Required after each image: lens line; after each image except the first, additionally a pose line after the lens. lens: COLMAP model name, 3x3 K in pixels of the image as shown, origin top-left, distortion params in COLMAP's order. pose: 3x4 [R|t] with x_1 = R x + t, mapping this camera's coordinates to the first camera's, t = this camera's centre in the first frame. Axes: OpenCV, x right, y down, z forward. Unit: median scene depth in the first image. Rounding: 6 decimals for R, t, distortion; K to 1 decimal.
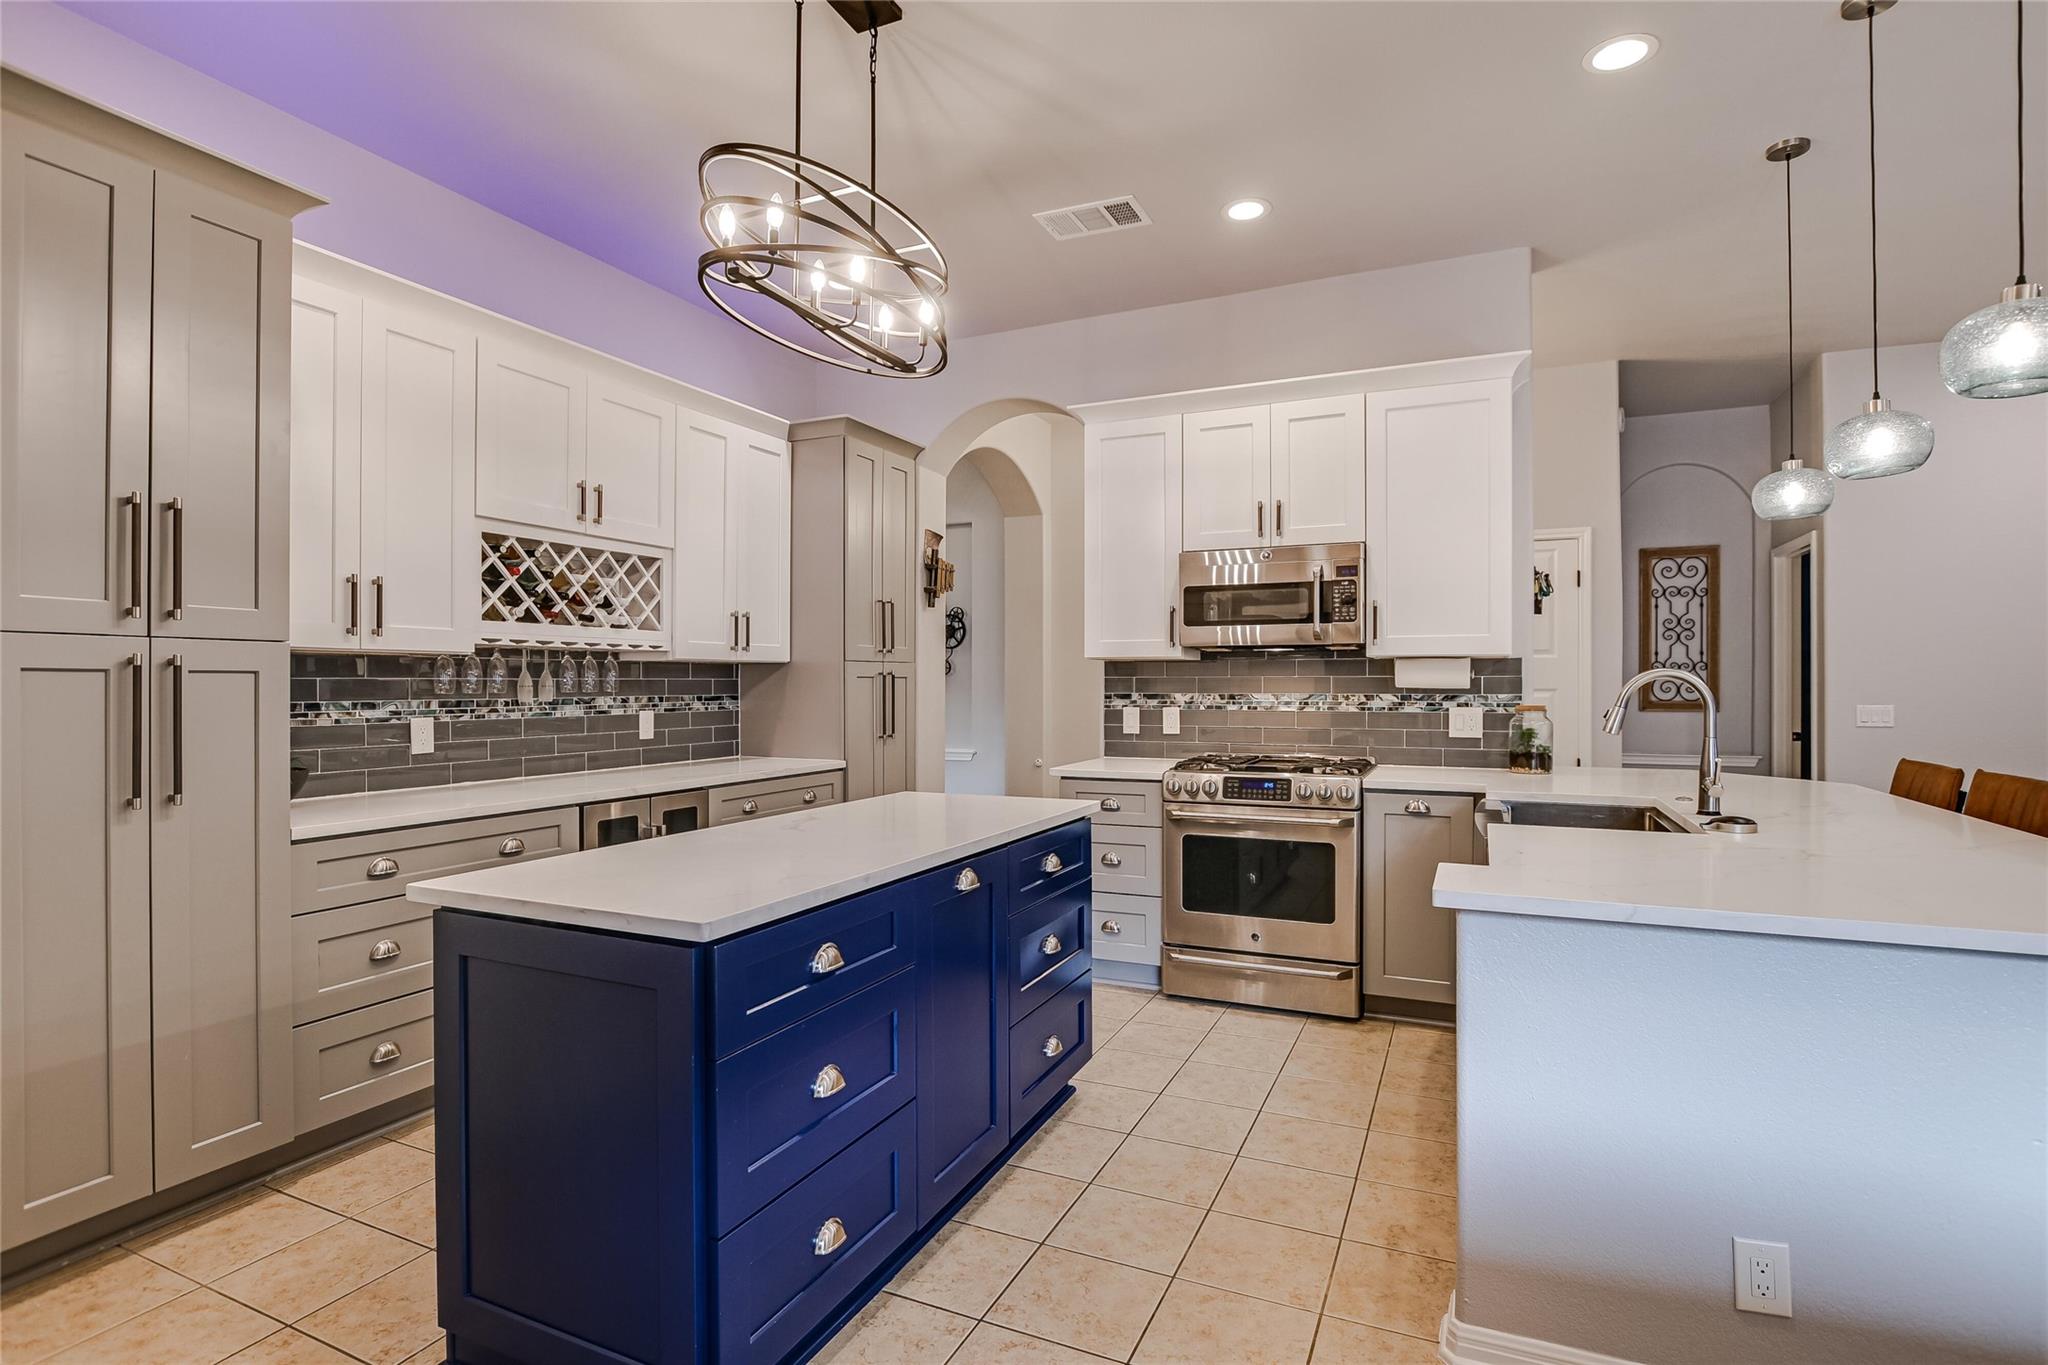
lens RADIAL K [[1007.3, 0, 1016.4], [0, 1007.3, 682.0], [0, 0, 1]] dist [-0.018969, 0.001104]
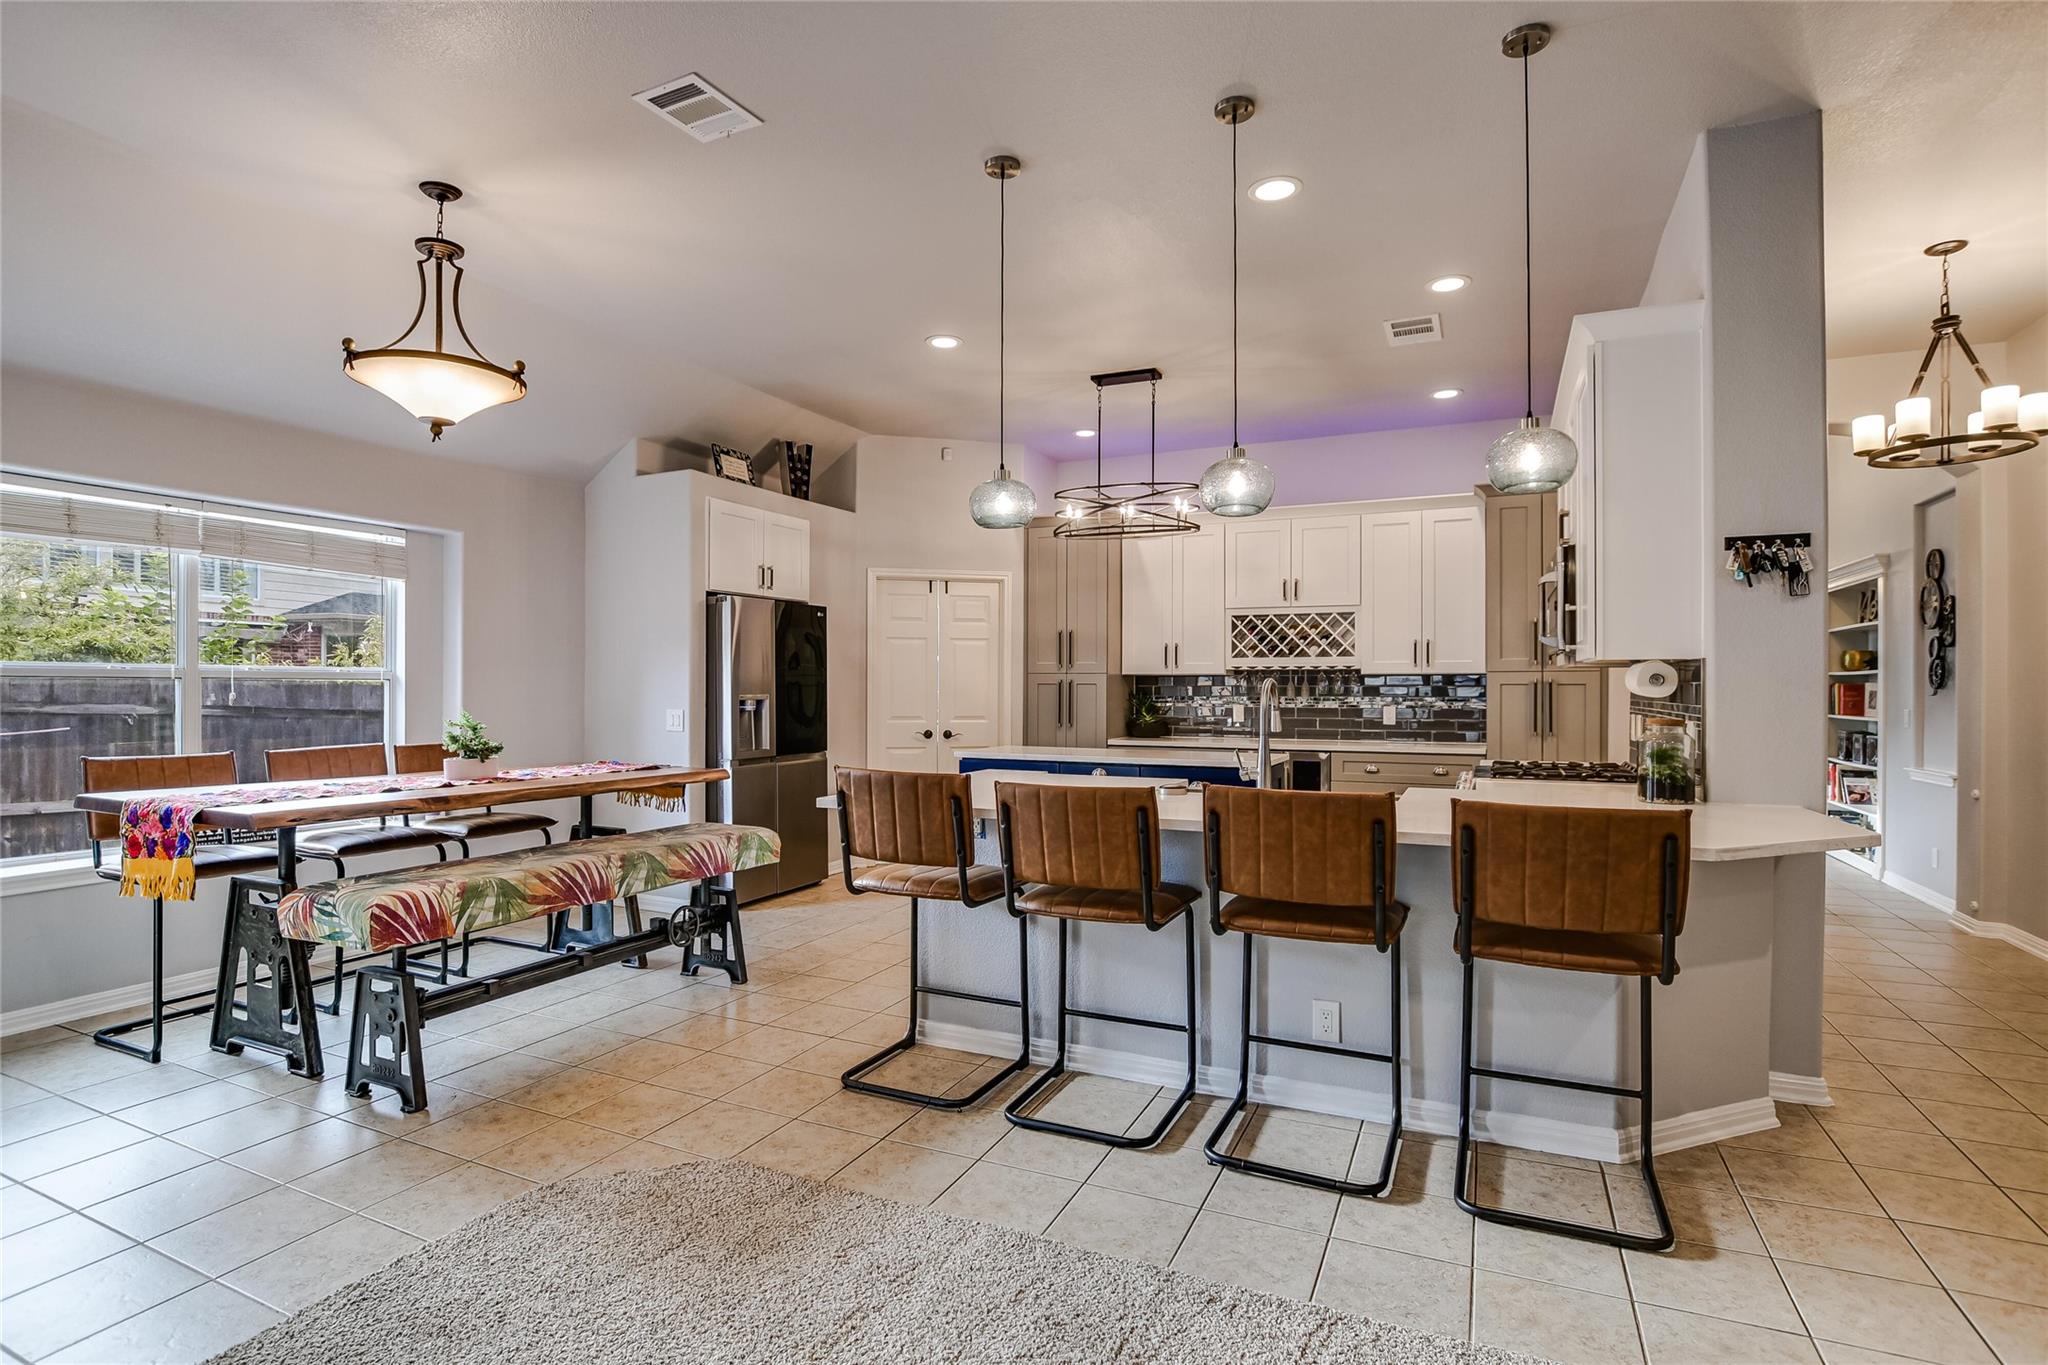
lens RADIAL K [[1007.3, 0, 1016.4], [0, 1007.3, 682.0], [0, 0, 1]] dist [-0.018969, 0.001104]
pose [[-0.008635, -0.003571, -0.999956, 1.230351], [-0.000270, 0.999994, -0.003569, -0.003486], [0.999963, 0.000239, -0.008636, 0.448273]]
